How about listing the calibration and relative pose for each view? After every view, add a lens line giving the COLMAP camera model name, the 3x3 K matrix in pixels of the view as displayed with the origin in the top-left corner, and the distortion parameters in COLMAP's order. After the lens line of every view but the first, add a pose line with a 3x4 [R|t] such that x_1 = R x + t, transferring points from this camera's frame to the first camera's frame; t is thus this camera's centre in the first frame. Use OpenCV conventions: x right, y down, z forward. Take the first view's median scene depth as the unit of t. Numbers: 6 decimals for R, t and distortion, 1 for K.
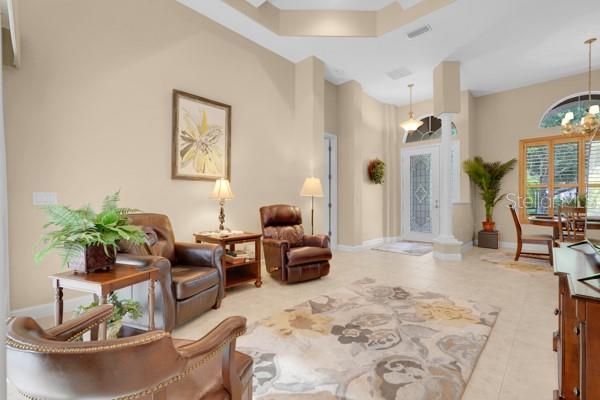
lens RADIAL K [[262.8, 0, 298.5], [0, 262.8, 201.1], [0, 0, 1]] dist [-0.003721, 0.002769]
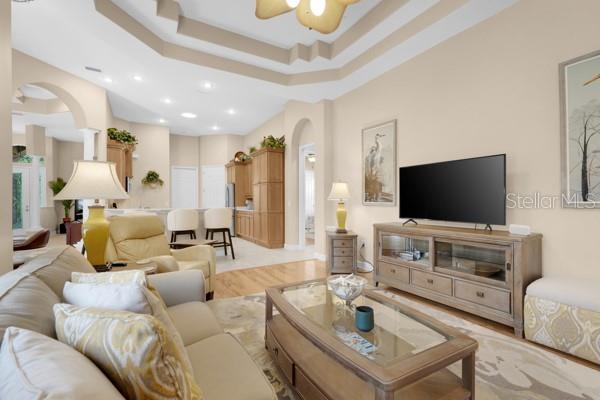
lens RADIAL K [[262.8, 0, 295.9], [0, 262.8, 199.3], [0, 0, 1]] dist [-0.003721, 0.002769]
pose [[0.274451, 0.001713, 0.961600, -0.762702], [0.014828, 0.999872, -0.006013, -0.014862], [-0.961487, 0.015909, 0.274390, -1.356418]]
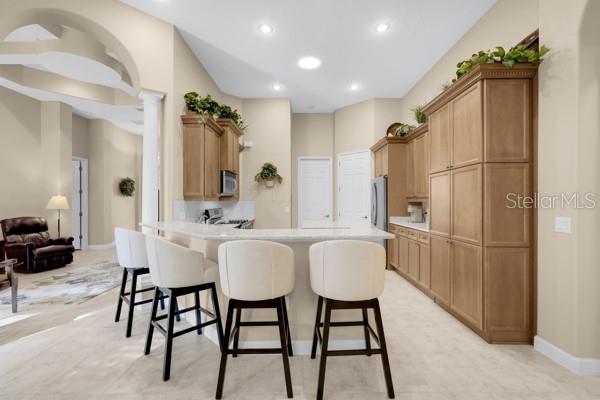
lens RADIAL K [[262.8, 0, 299.2], [0, 262.8, 200.0], [0, 0, 1]] dist [-0.003721, 0.002769]
pose [[0.726912, -0.002231, 0.686727, 0.026161], [0.009903, 0.999925, -0.007233, -0.048538], [-0.686659, 0.012059, 0.726879, -0.895020]]
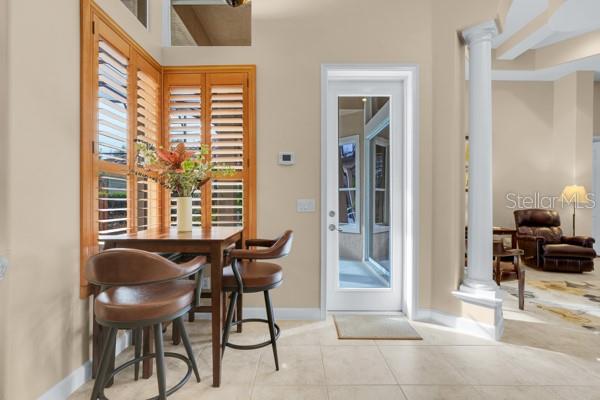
lens RADIAL K [[262.8, 0, 300.5], [0, 262.8, 200.7], [0, 0, 1]] dist [-0.003721, 0.002769]
pose [[0.704465, 0.003904, -0.709728, 0.028308], [-0.011724, 0.999912, -0.006137, -0.005246], [0.709642, 0.012645, 0.704449, -0.651584]]
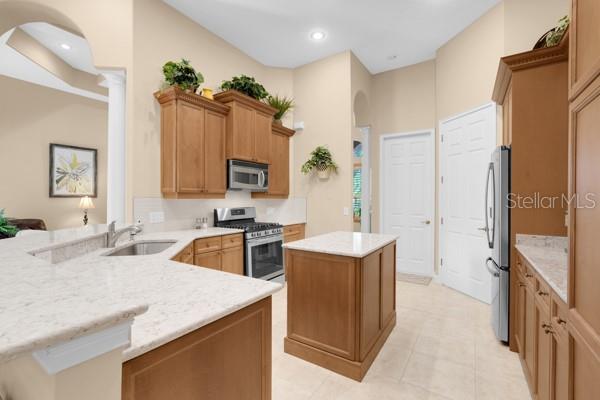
lens RADIAL K [[262.8, 0, 299.9], [0, 262.8, 199.1], [0, 0, 1]] dist [-0.003721, 0.002769]
pose [[0.982854, -0.004820, 0.184323, 0.631492], [0.005612, 0.999977, -0.003775, -0.049797], [-0.184301, 0.004745, 0.982858, -0.752928]]
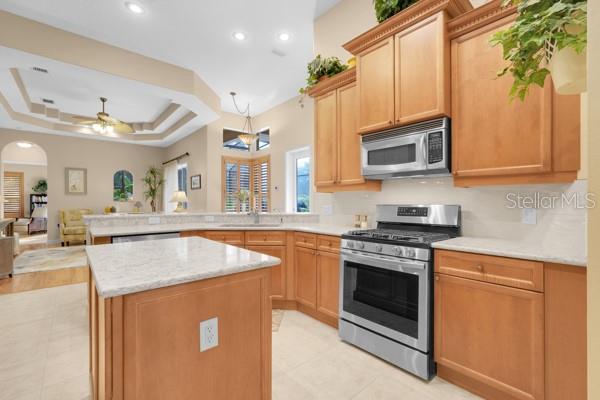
lens RADIAL K [[262.8, 0, 299.4], [0, 262.8, 201.5], [0, 0, 1]] dist [-0.003721, 0.002769]
pose [[-0.083284, -0.004923, -0.996514, 1.206401], [-0.007748, 0.999961, -0.004293, -0.024825], [0.996496, 0.007363, -0.083319, 0.051490]]
